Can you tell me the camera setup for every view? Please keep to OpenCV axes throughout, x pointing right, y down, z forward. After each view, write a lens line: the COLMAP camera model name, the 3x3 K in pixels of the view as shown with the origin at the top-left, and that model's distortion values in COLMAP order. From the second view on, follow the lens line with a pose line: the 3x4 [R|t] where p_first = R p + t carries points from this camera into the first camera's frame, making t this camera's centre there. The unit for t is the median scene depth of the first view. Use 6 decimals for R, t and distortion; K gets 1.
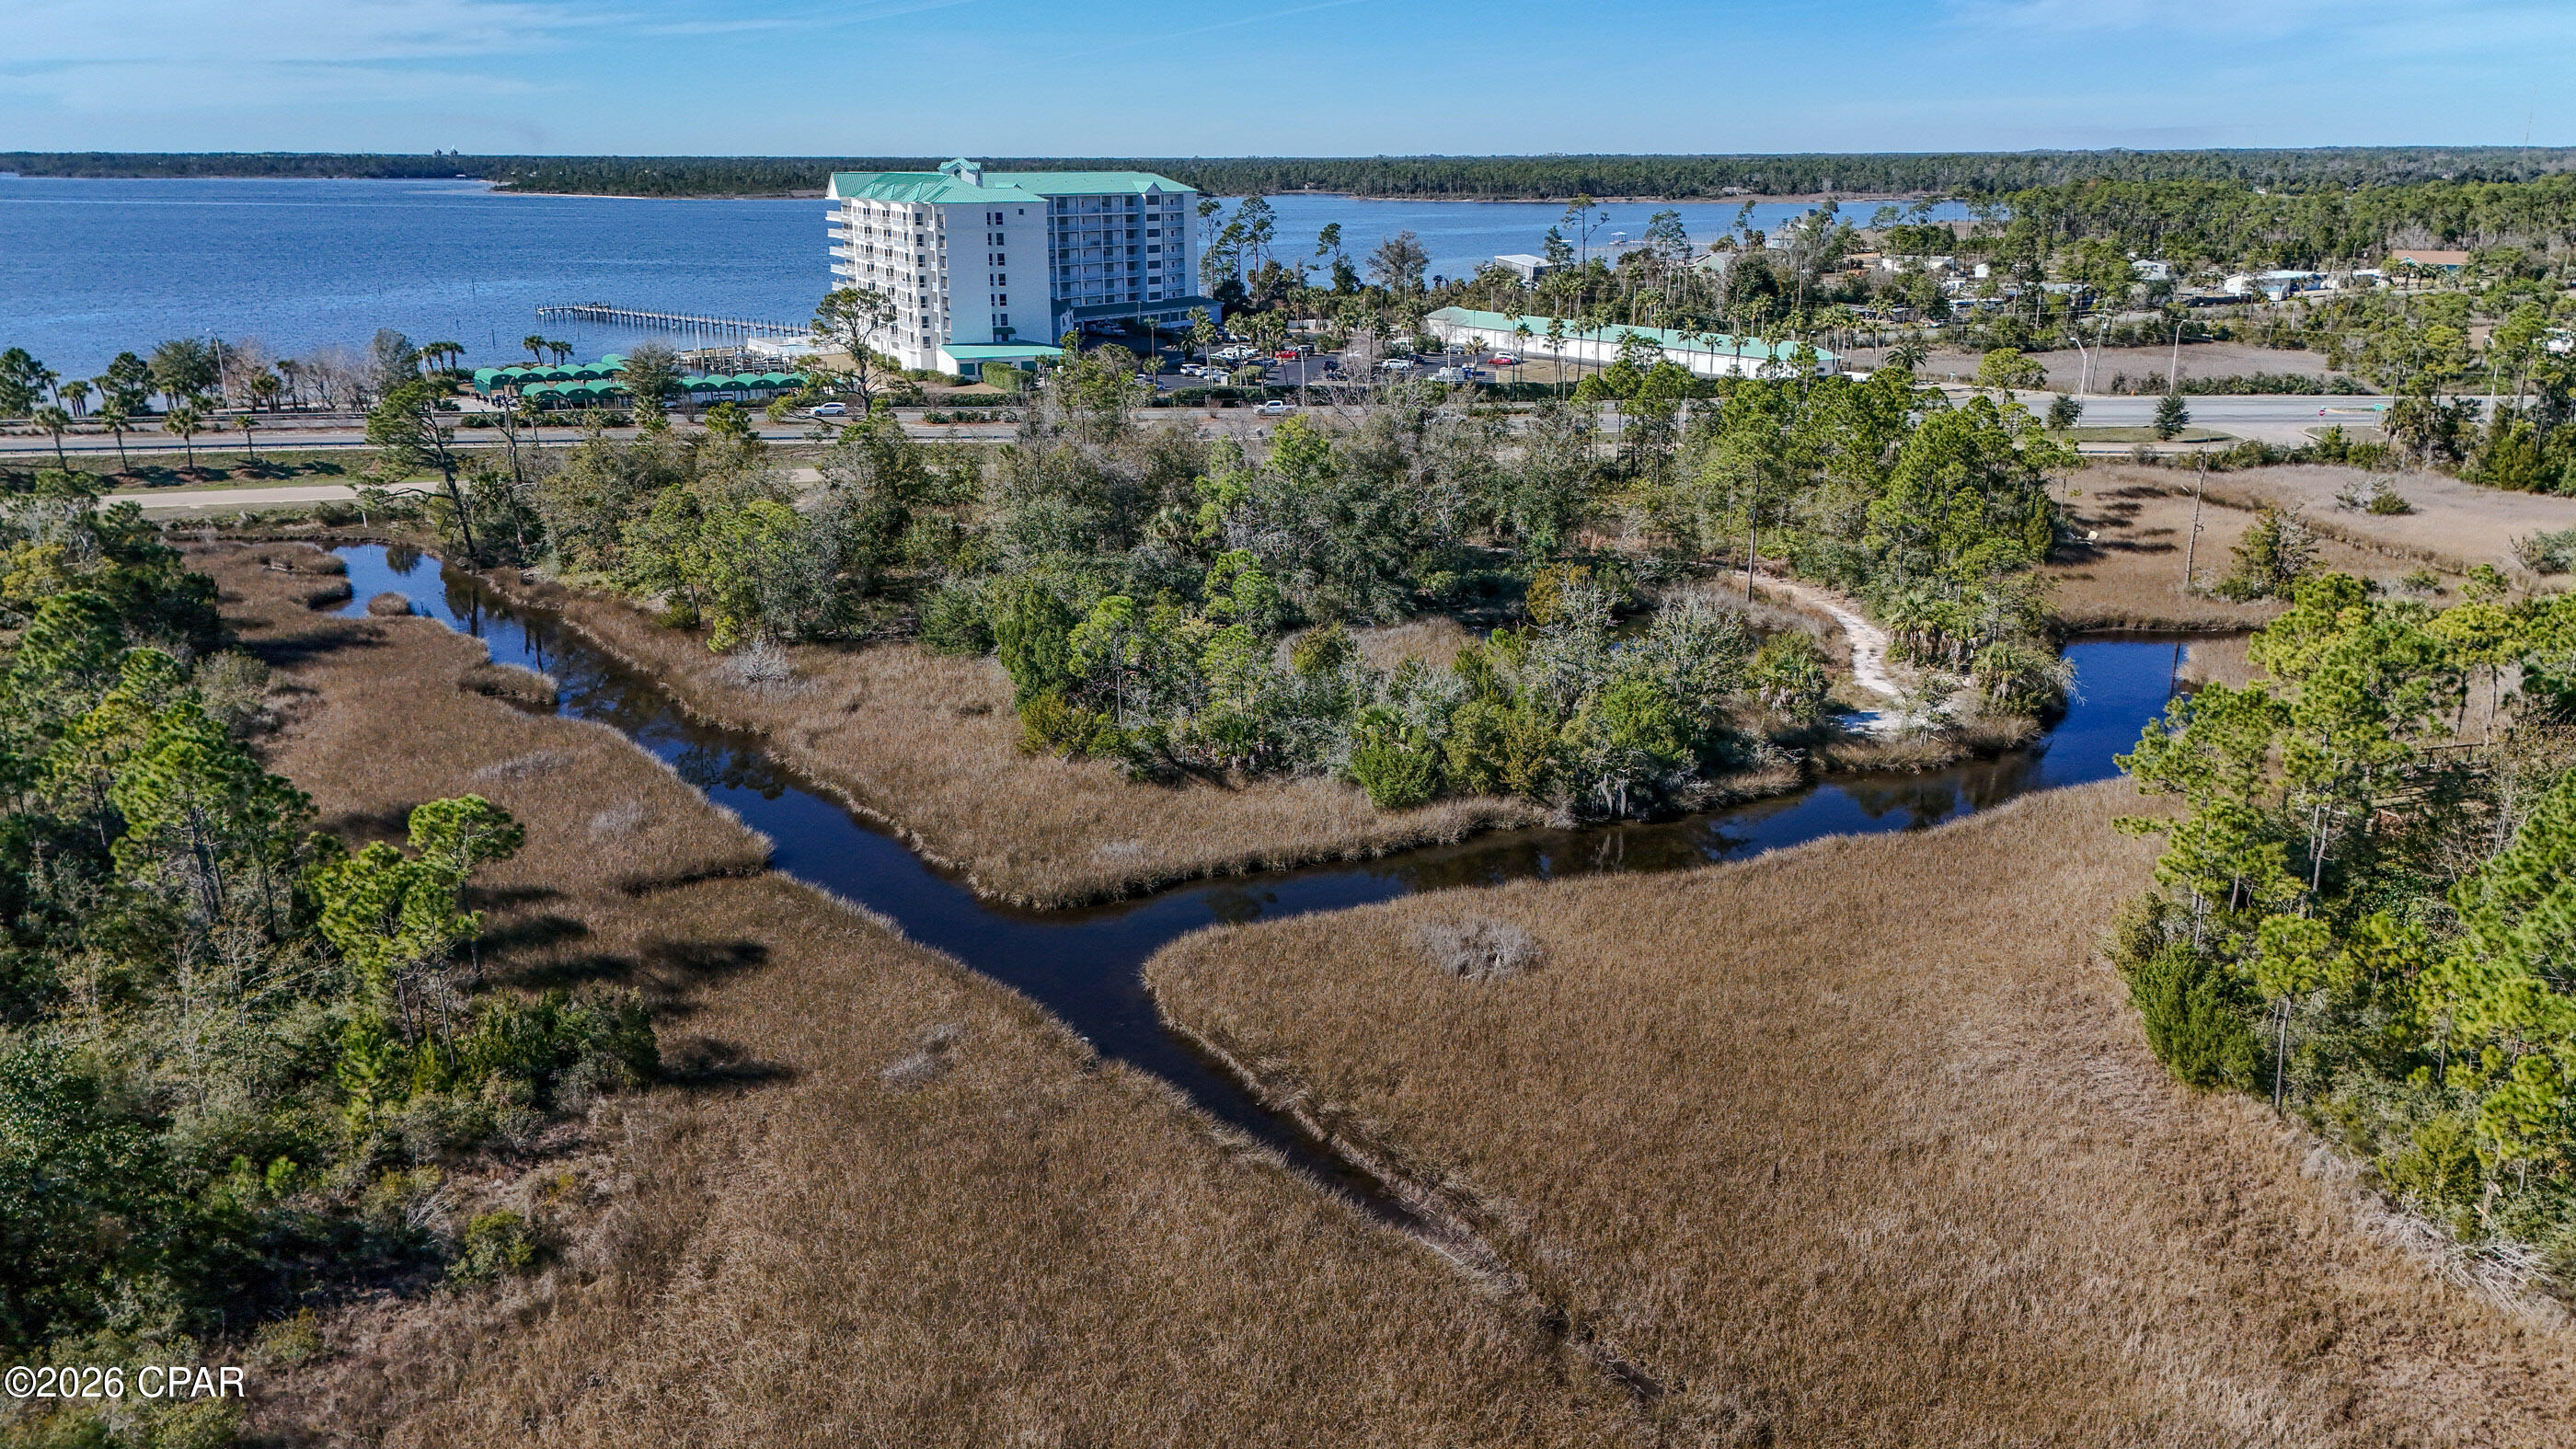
lens RADIAL K [[1875.6, 0, 1298.3], [0, 1875.6, 721.9], [0, 0, 1]] dist [0.058344, -0.041462]
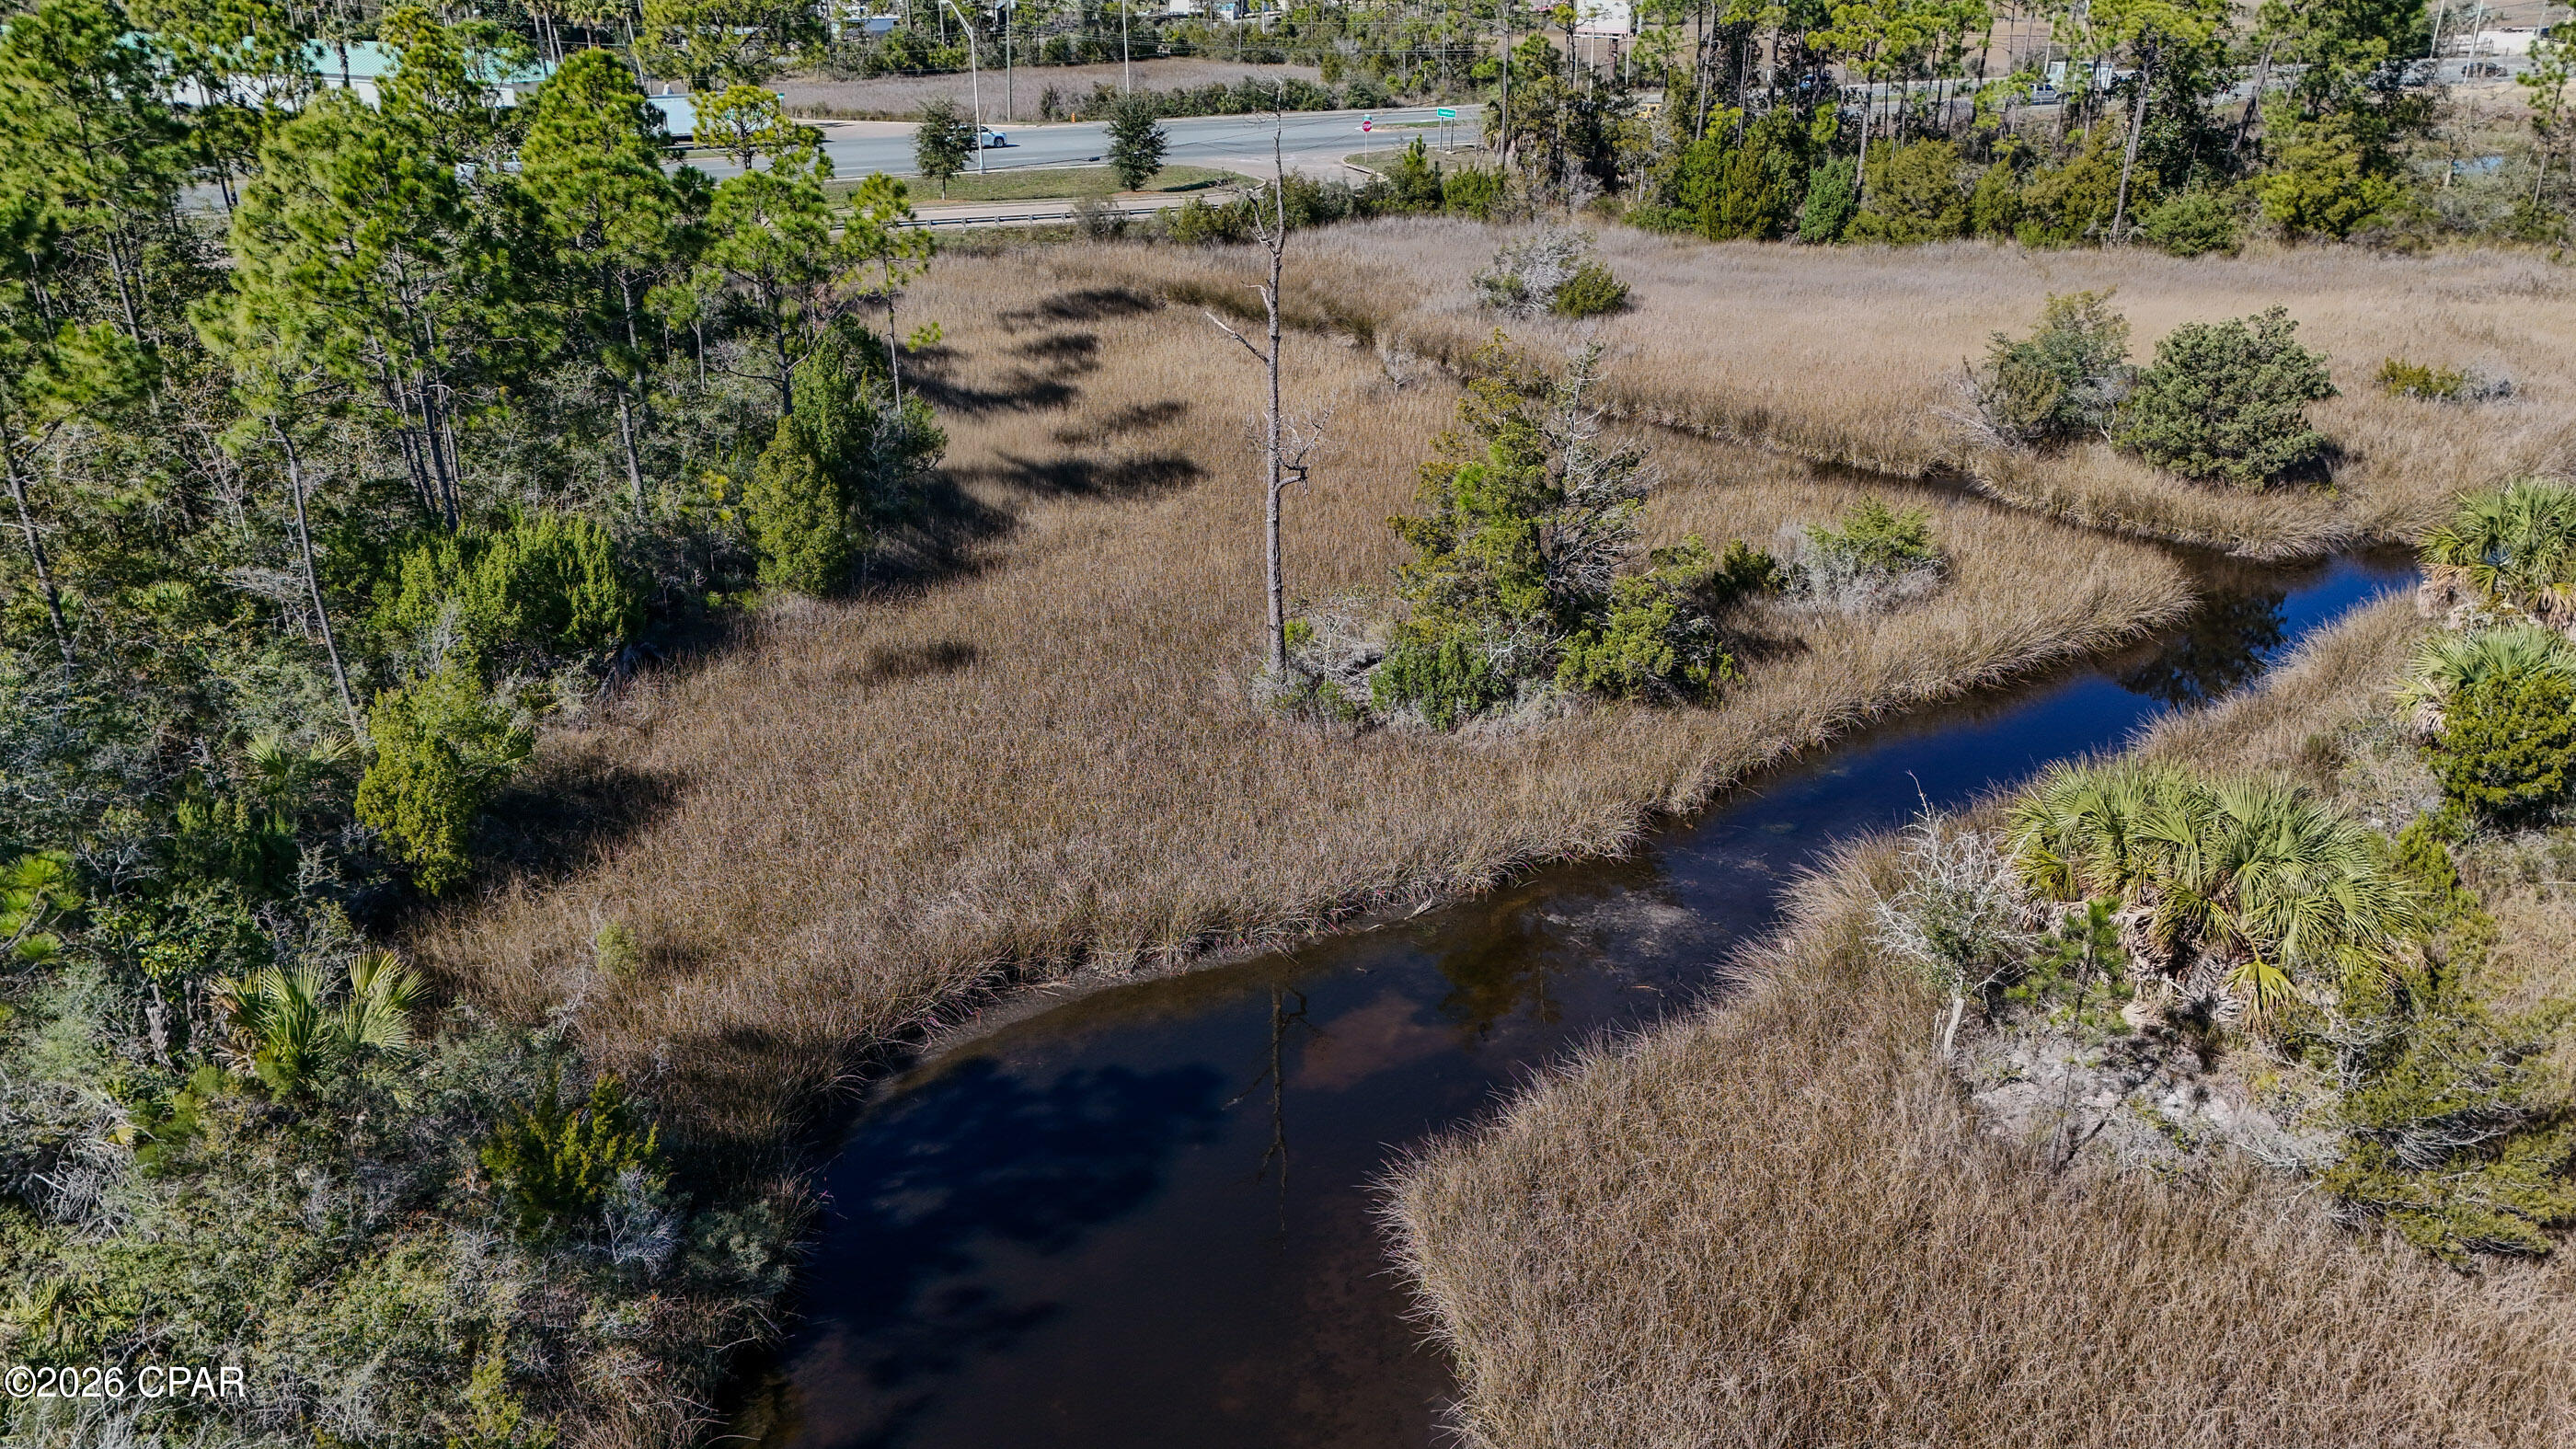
lens RADIAL K [[1875.6, 0, 1294.4], [0, 1875.6, 728.2], [0, 0, 1]] dist [0.058344, -0.041462]
pose [[0.872991, -0.190066, 0.449178, 0.490381], [0.141037, 0.979975, 0.140560, -0.144857], [-0.466899, -0.059357, 0.882316, 1.069437]]
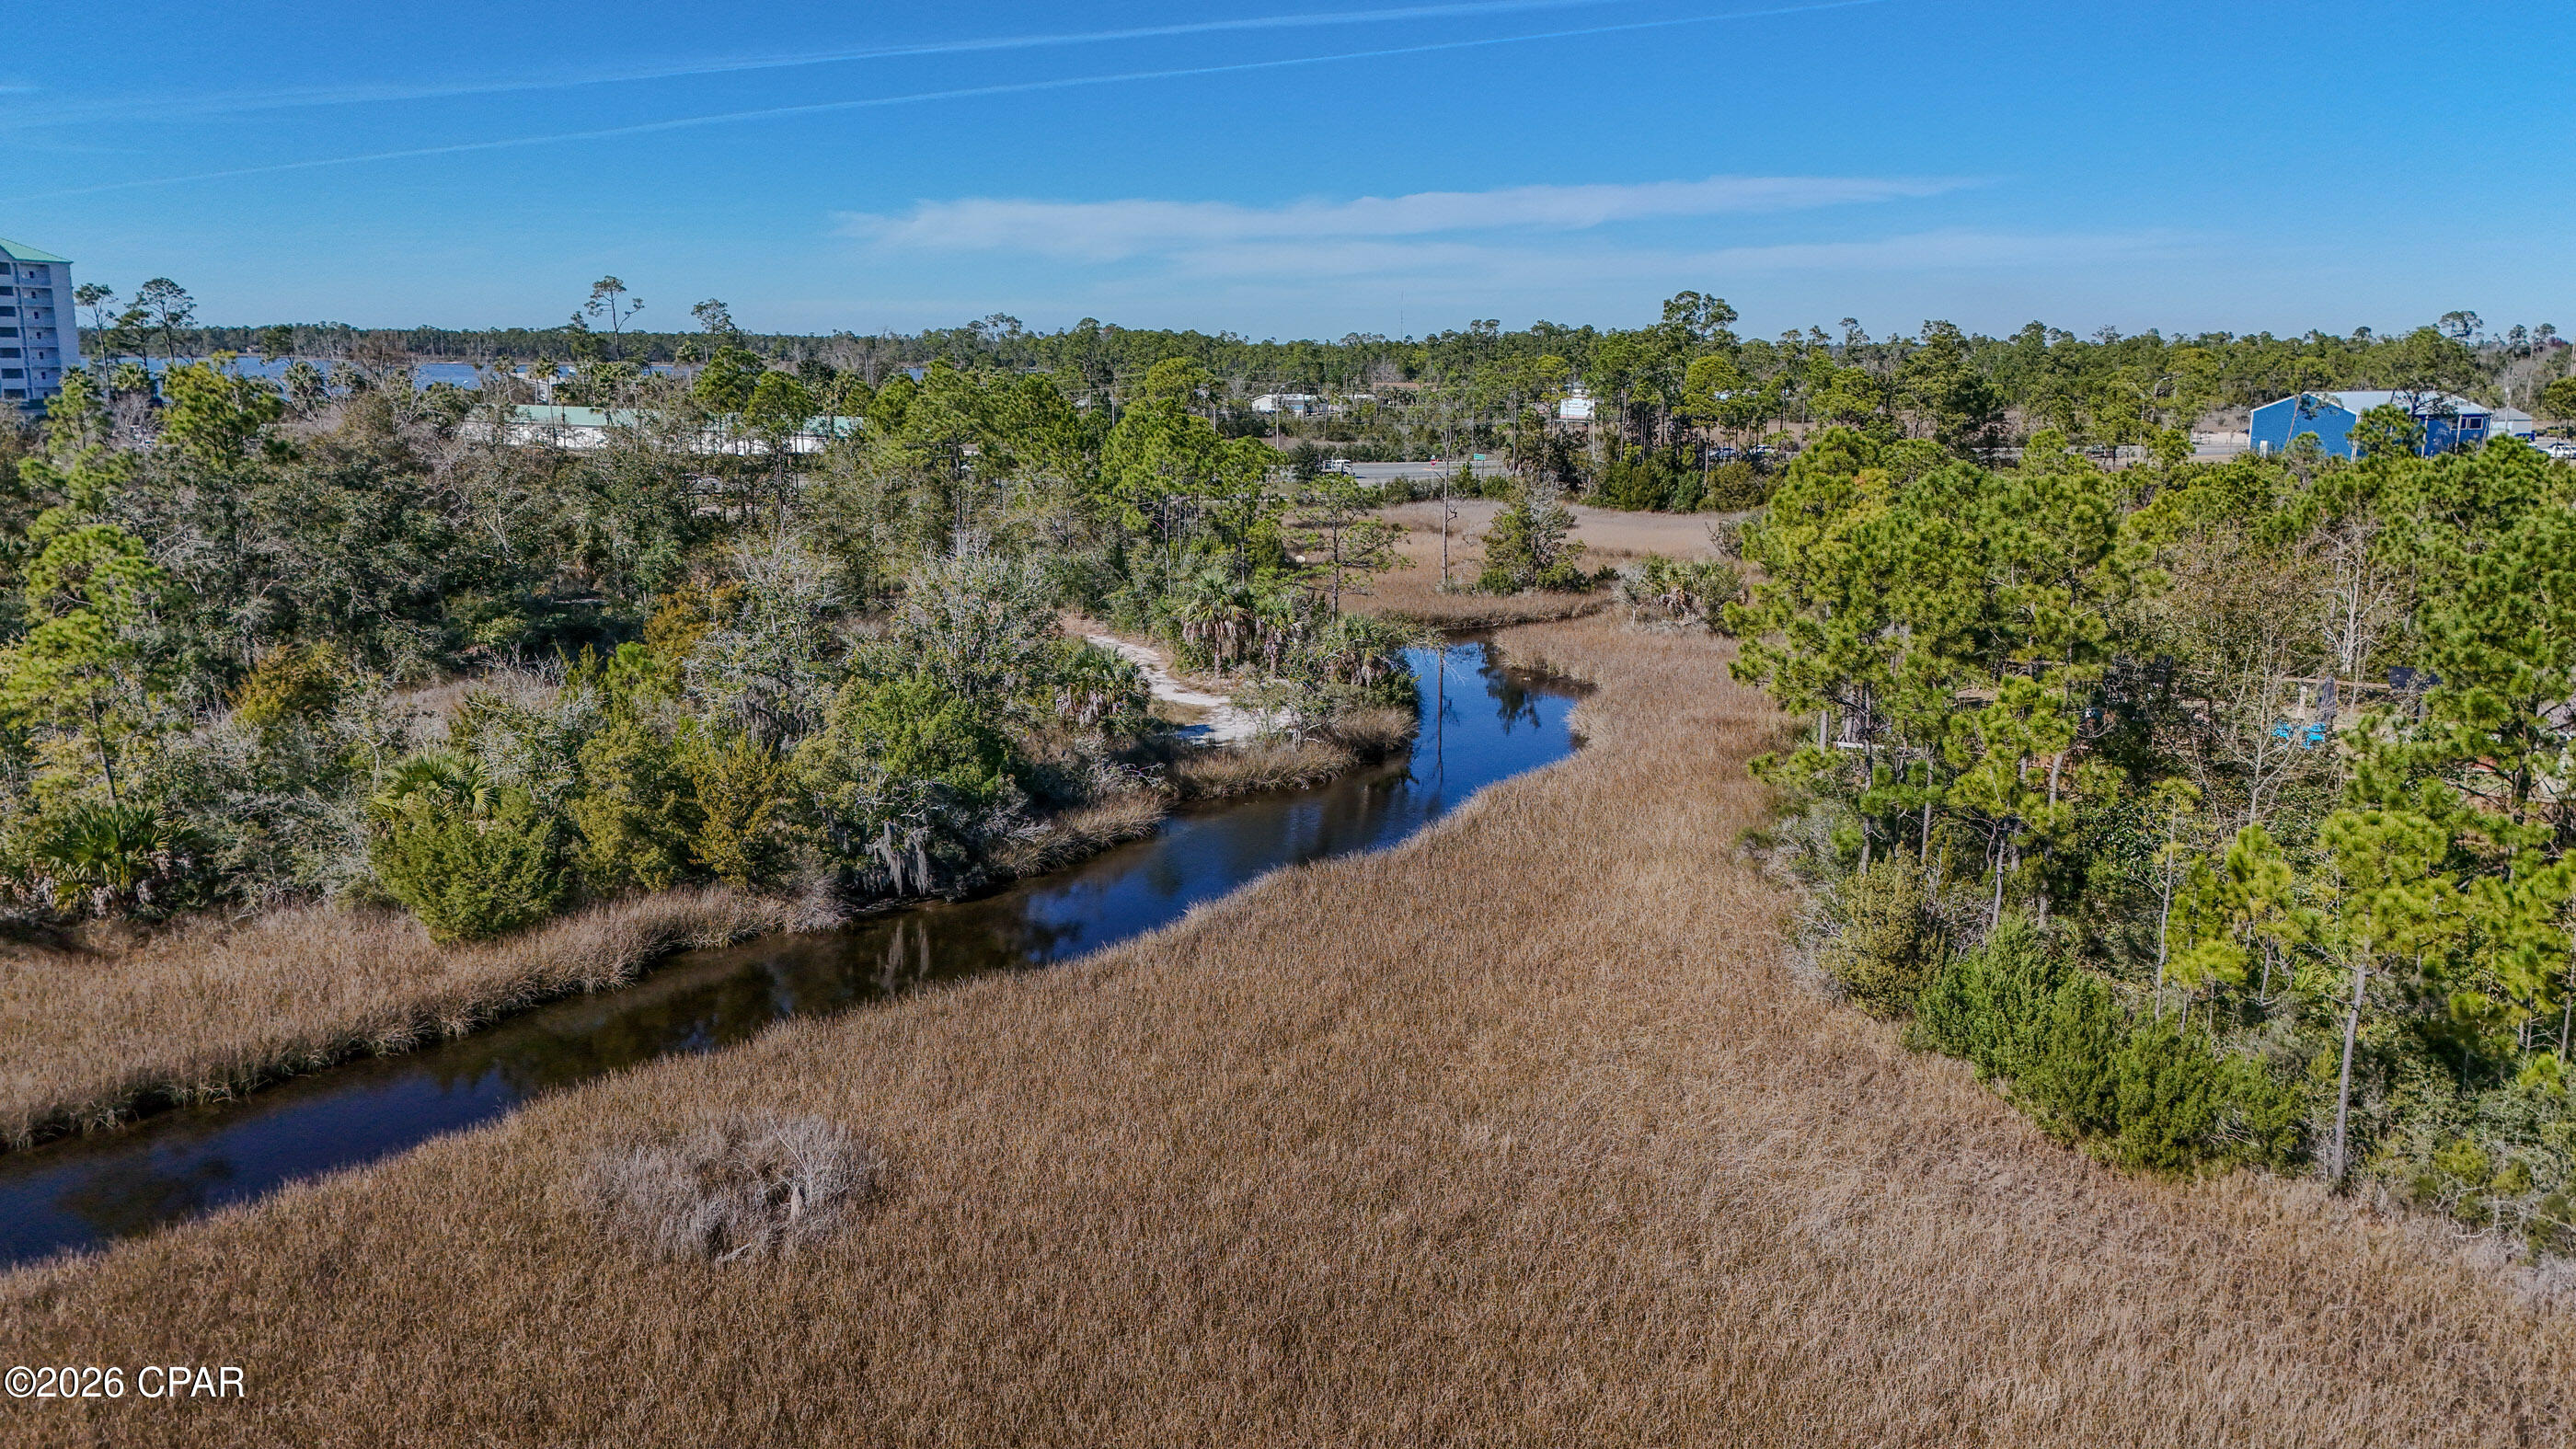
lens RADIAL K [[1875.6, 0, 1288.8], [0, 1875.6, 704.3], [0, 0, 1]] dist [0.058344, -0.041462]
pose [[0.879008, -0.083857, 0.469376, 0.008106], [0.131786, 0.988793, -0.070145, 0.044777], [-0.458233, 0.123515, 0.880208, 0.416127]]
